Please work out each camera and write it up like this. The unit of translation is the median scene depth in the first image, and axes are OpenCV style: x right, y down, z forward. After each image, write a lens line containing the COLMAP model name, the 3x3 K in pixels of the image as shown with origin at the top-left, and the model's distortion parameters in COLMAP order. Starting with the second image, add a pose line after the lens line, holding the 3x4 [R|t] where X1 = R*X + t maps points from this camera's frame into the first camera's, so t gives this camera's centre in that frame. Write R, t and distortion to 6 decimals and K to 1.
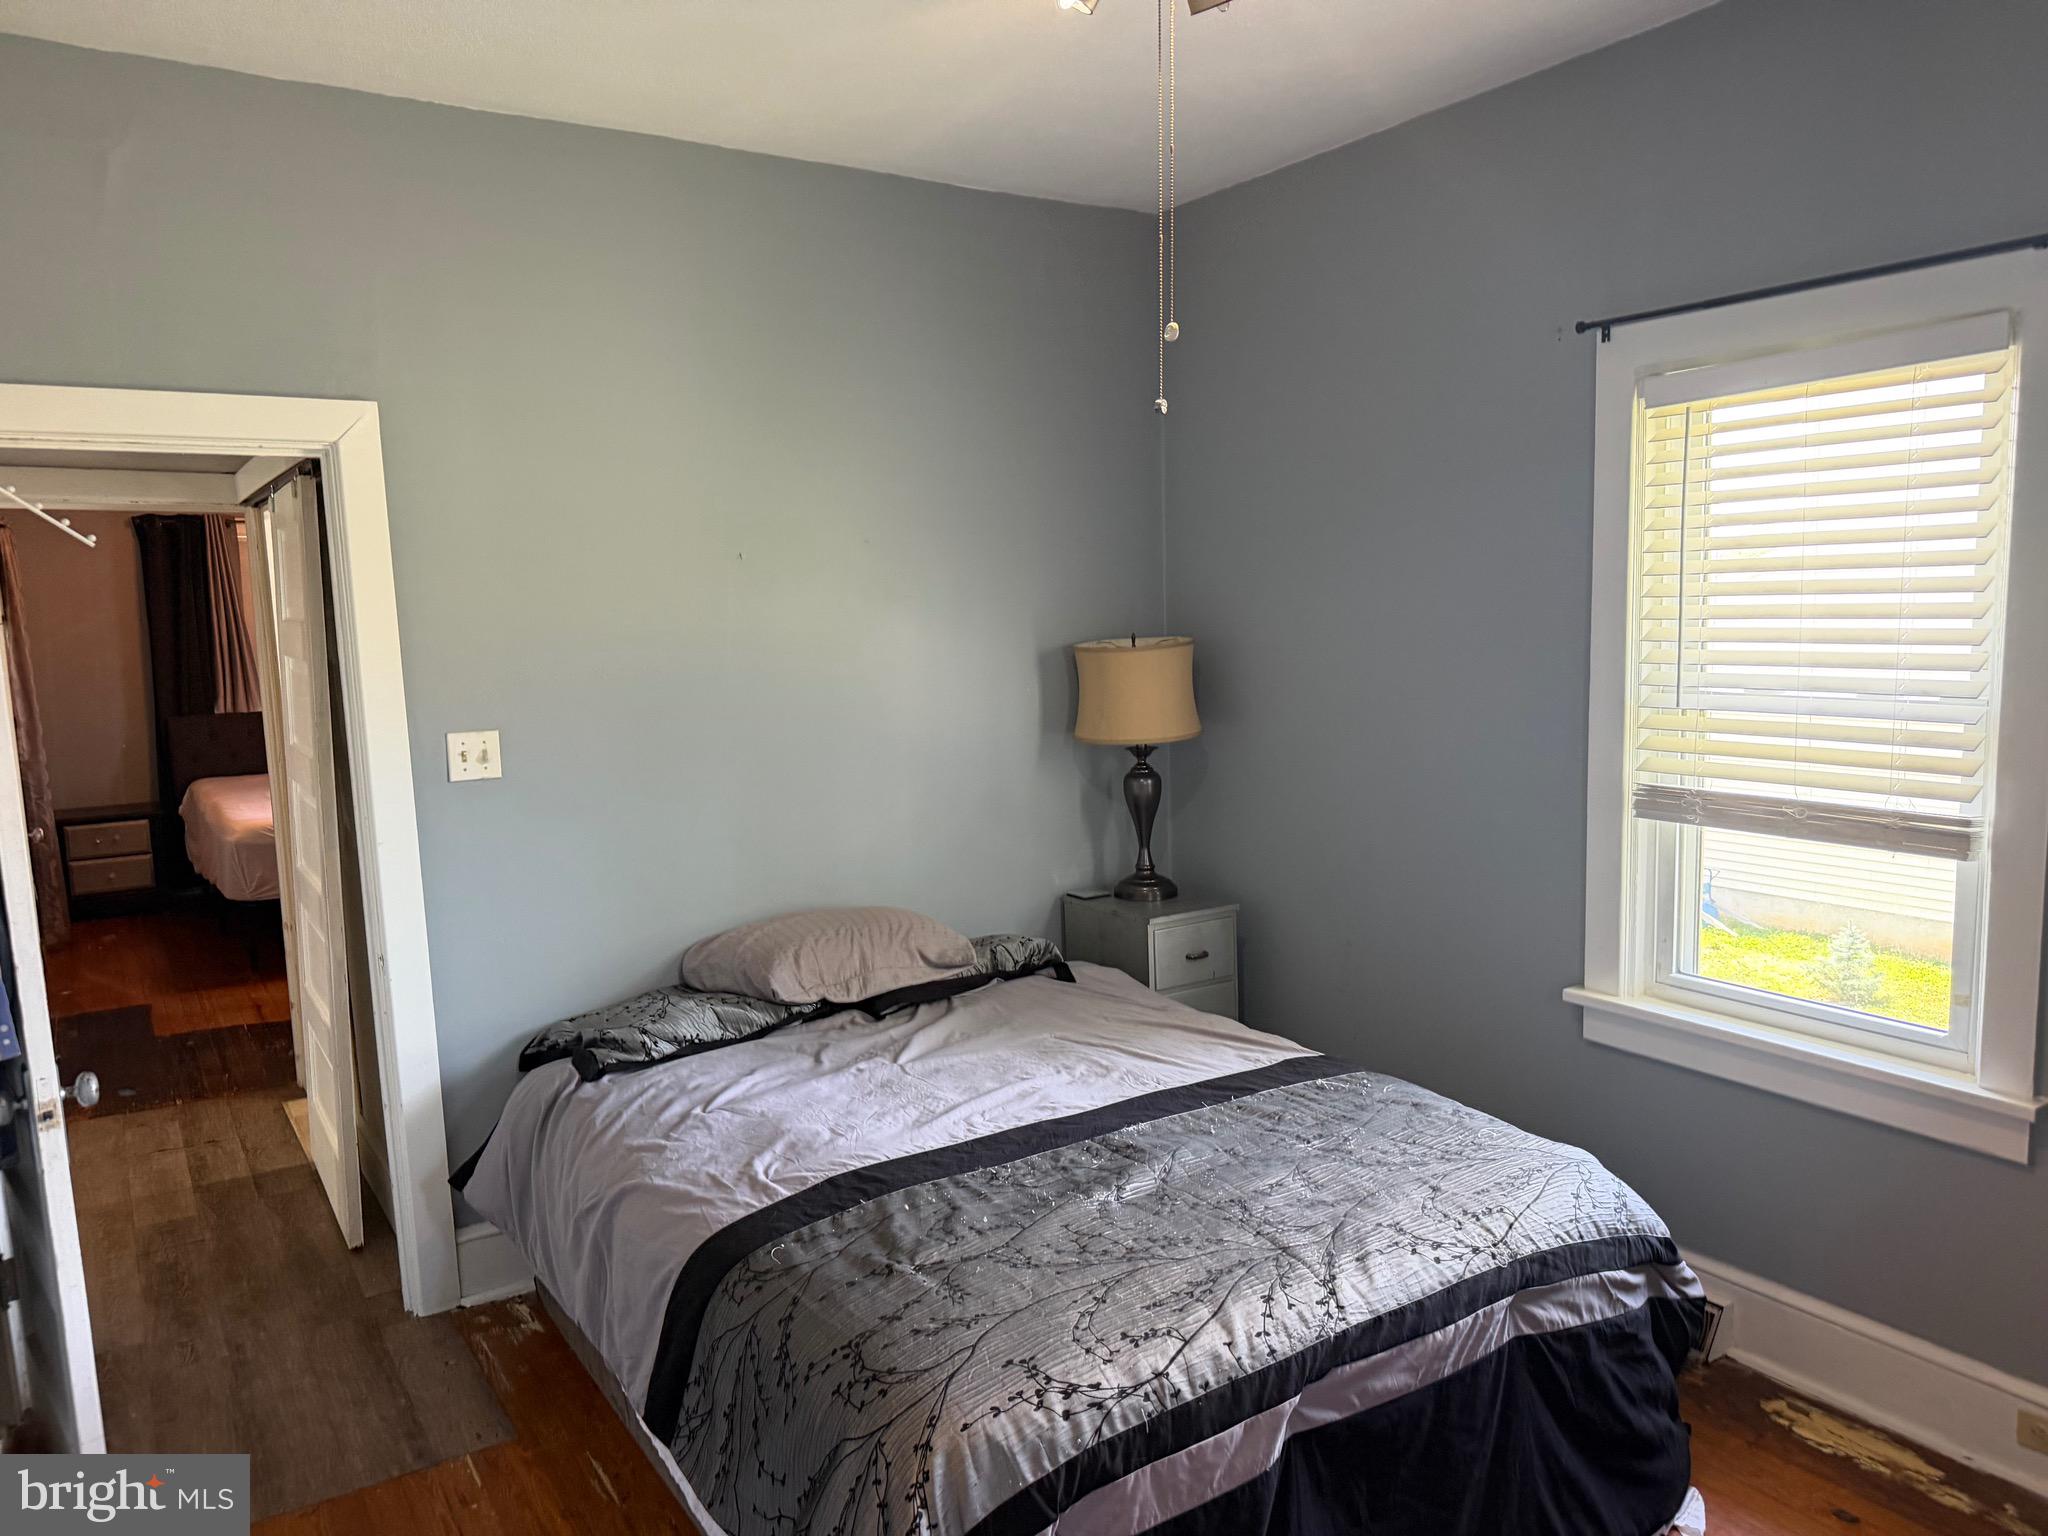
lens RADIAL K [[1423.3, 0, 1024.0], [0, 1423.3, 768.0], [0, 0, 1]] dist [0.121521, -0.124998]
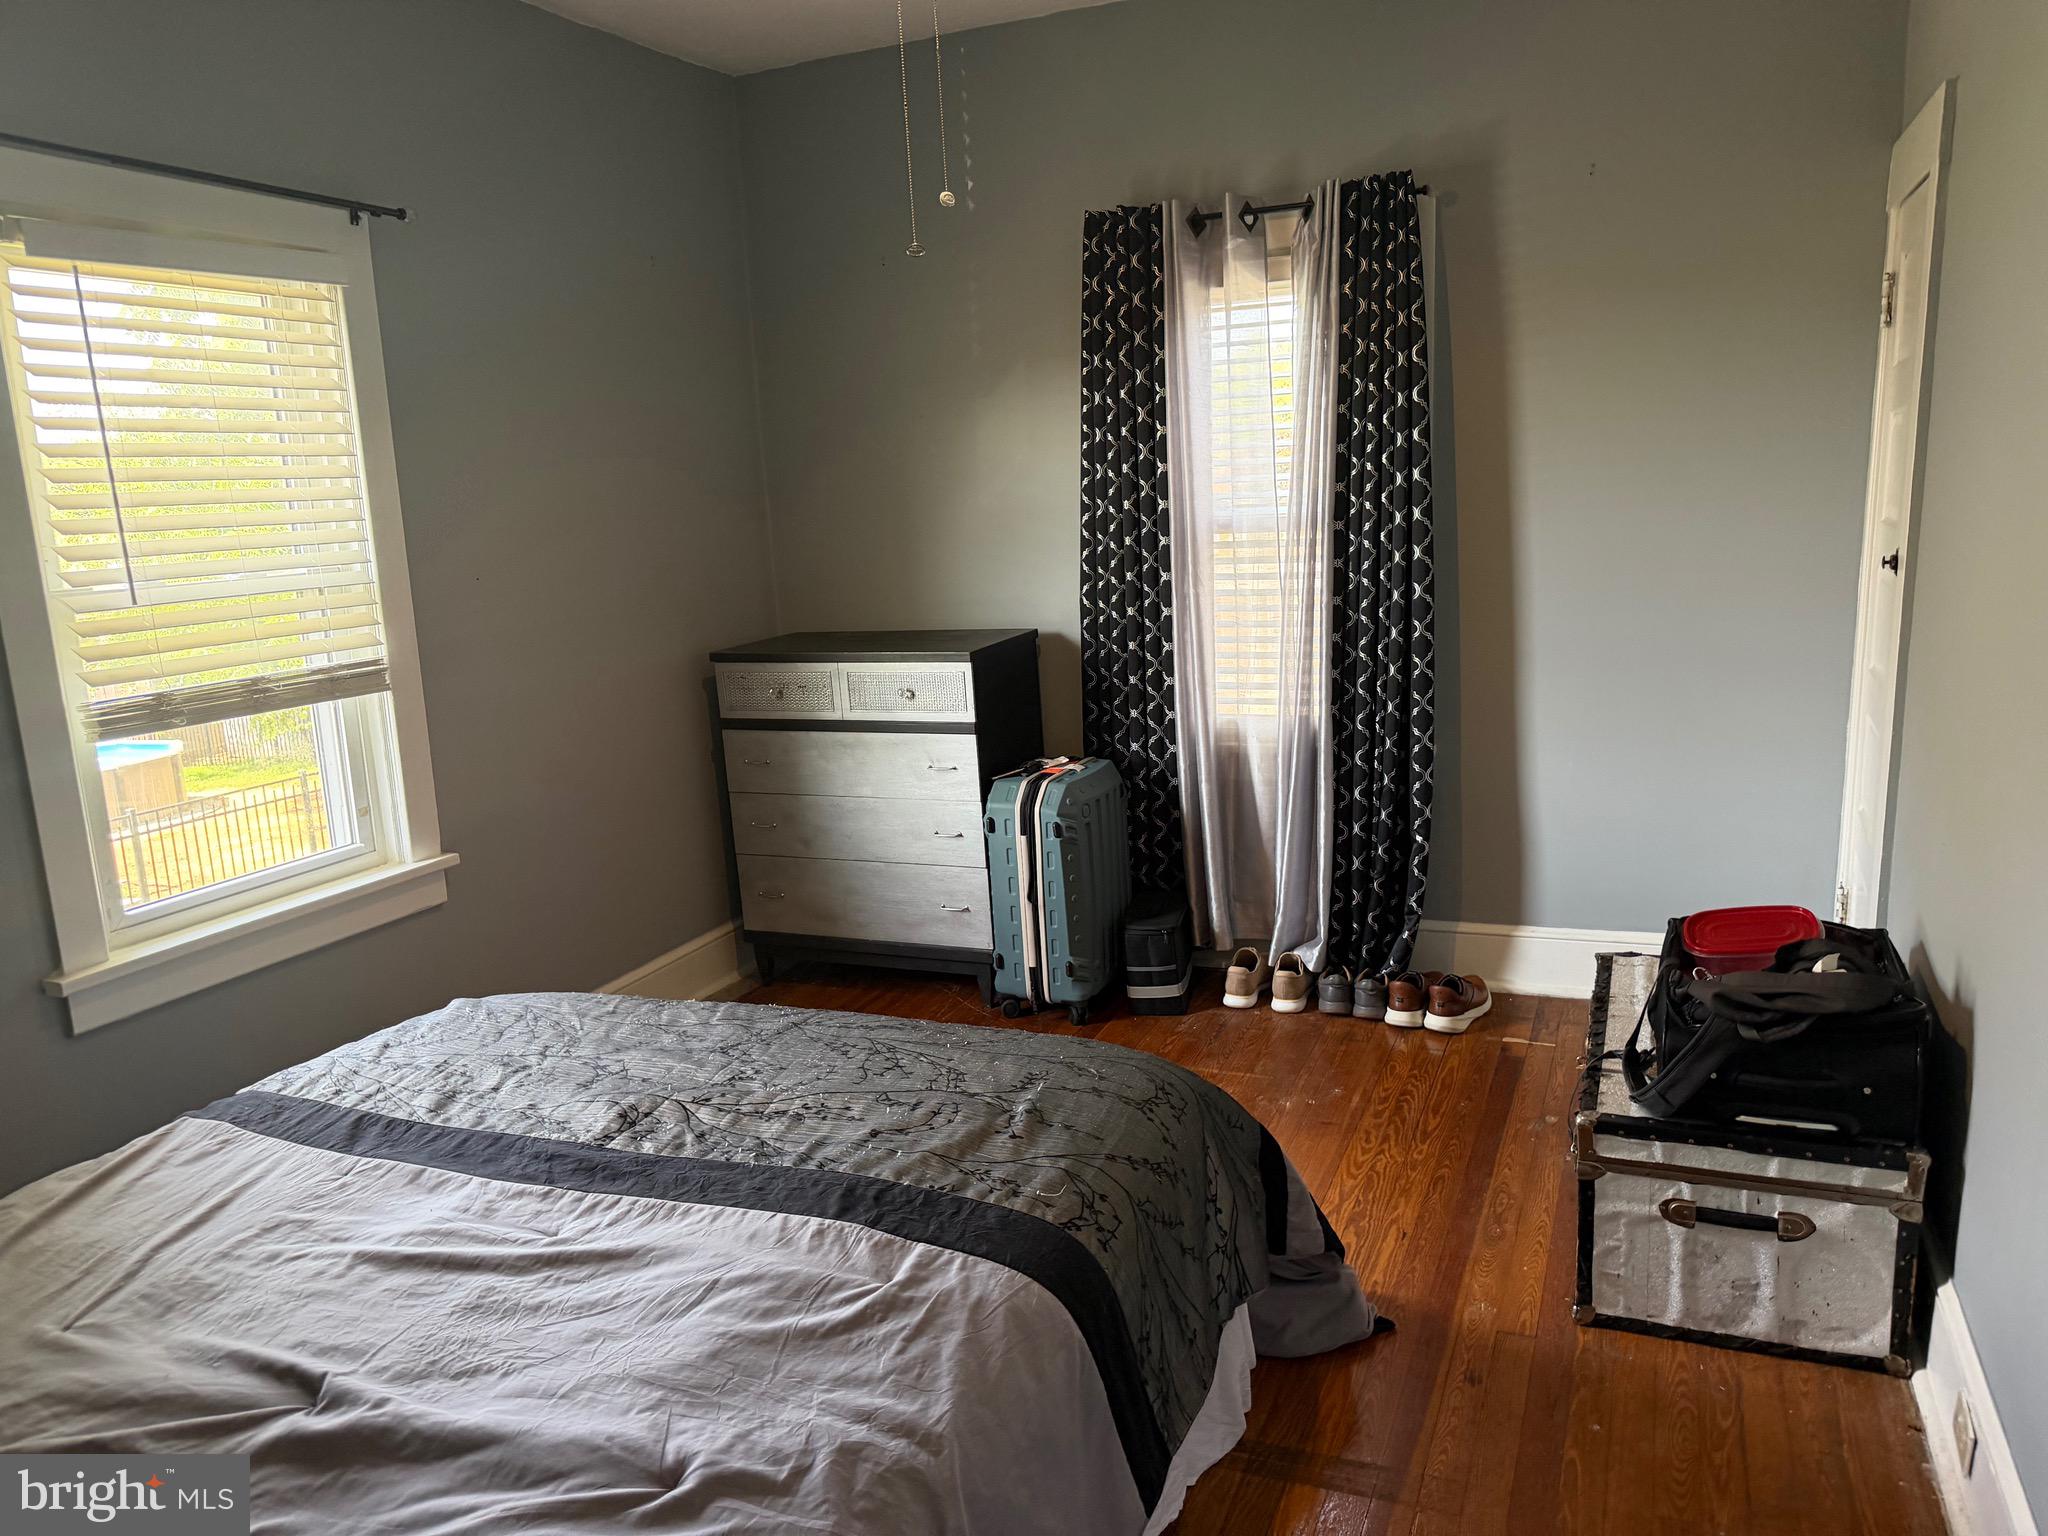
lens RADIAL K [[1423.3, 0, 1024.0], [0, 1423.3, 768.0], [0, 0, 1]] dist [0.121521, -0.124998]
pose [[-0.559190, -0.107185, 0.822081, -0.566478], [0.155160, 0.960555, 0.230781, -0.061846], [-0.814390, 0.256605, -0.520502, 0.963518]]
